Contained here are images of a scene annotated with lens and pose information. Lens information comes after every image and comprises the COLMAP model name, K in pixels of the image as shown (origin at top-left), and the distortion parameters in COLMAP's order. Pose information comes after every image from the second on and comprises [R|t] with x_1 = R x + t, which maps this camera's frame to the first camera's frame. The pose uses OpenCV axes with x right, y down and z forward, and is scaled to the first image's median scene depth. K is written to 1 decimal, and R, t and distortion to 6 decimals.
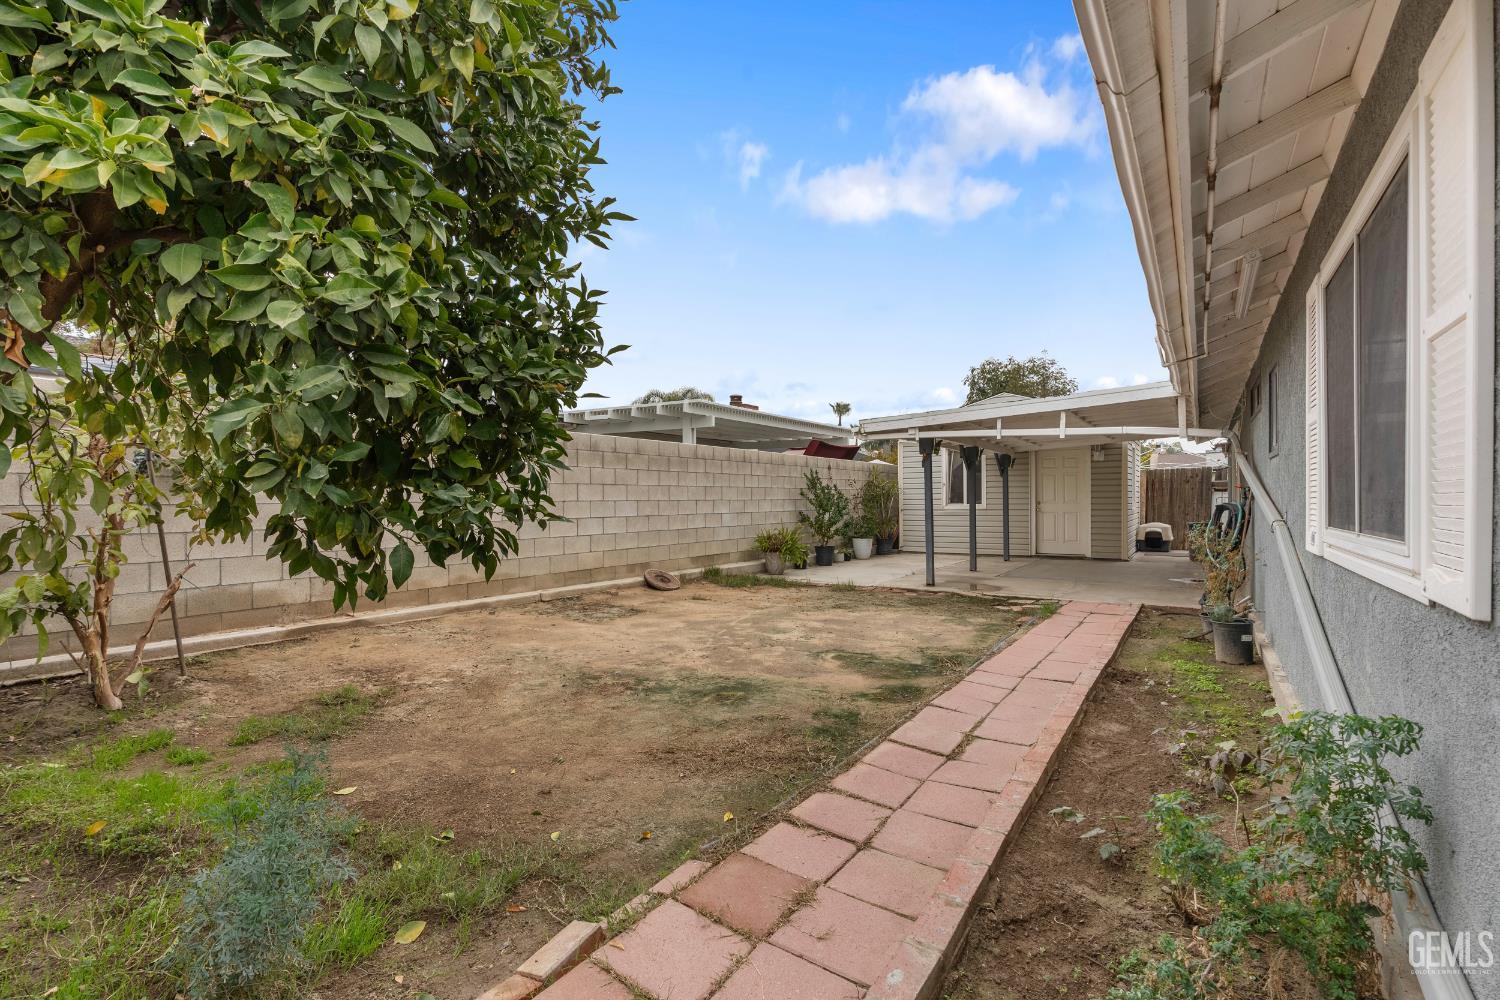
lens RADIAL K [[666.1, 0, 759.2], [0, 666.1, 500.0], [0, 0, 1]] dist [-0.012928, 0.000143]
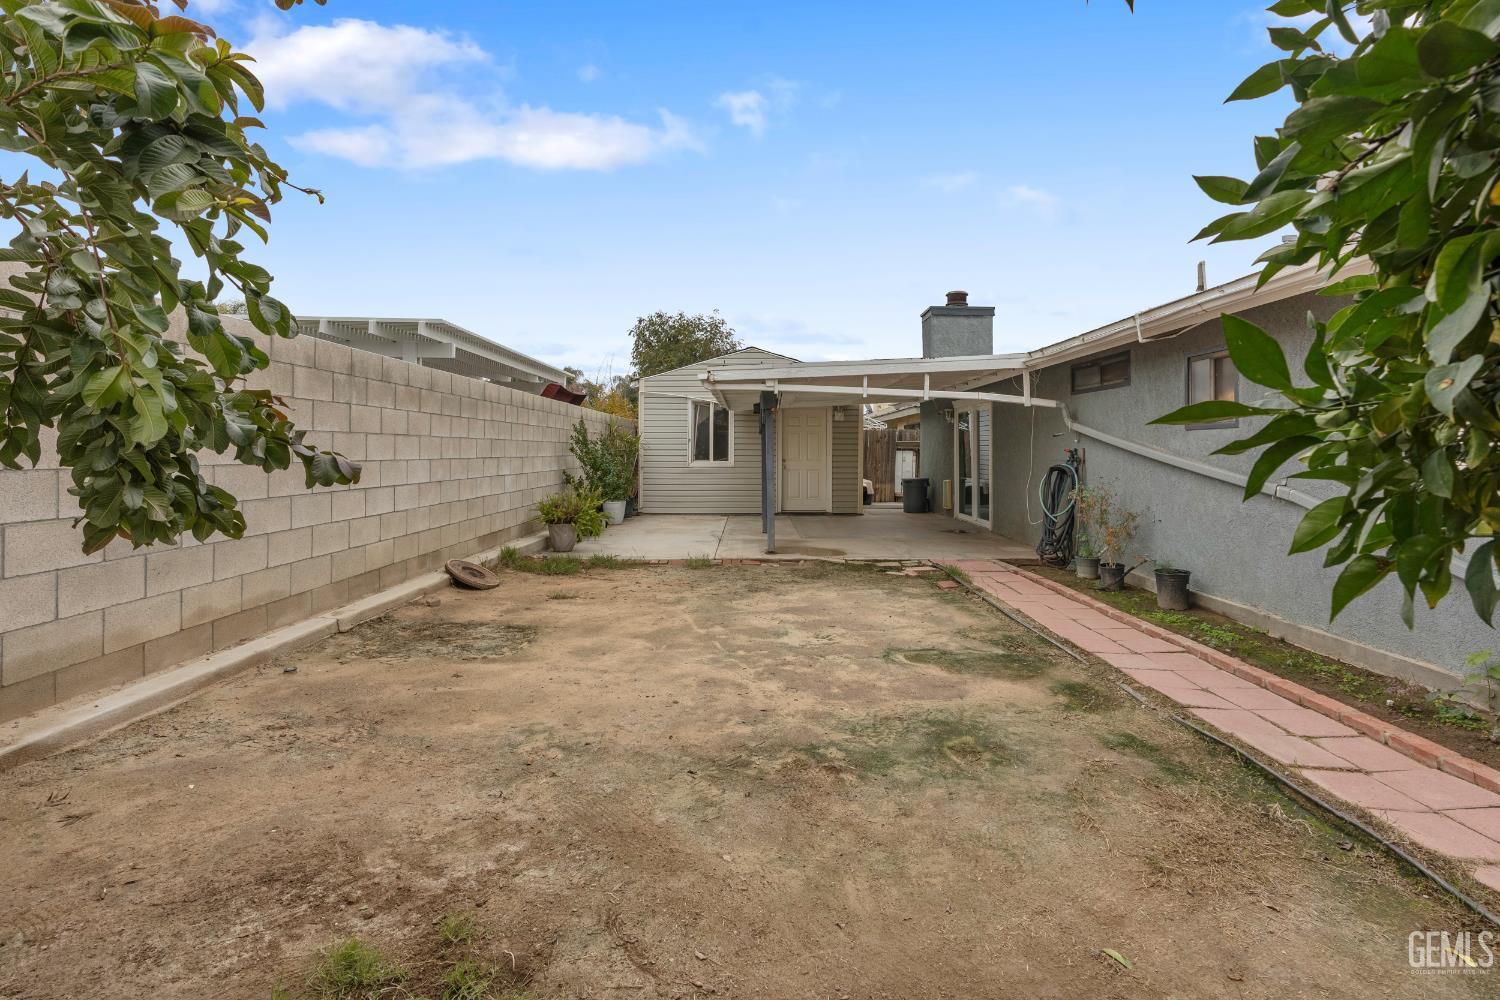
lens RADIAL K [[686.2, 0, 761.4], [0, 686.2, 443.0], [0, 0, 1]] dist [-0.007063, 0.001527]
pose [[0.826870, 0.015935, 0.562167, -0.549349], [-0.008490, 0.999838, -0.015854, -0.013982], [-0.562329, 0.008336, 0.826872, 0.440513]]
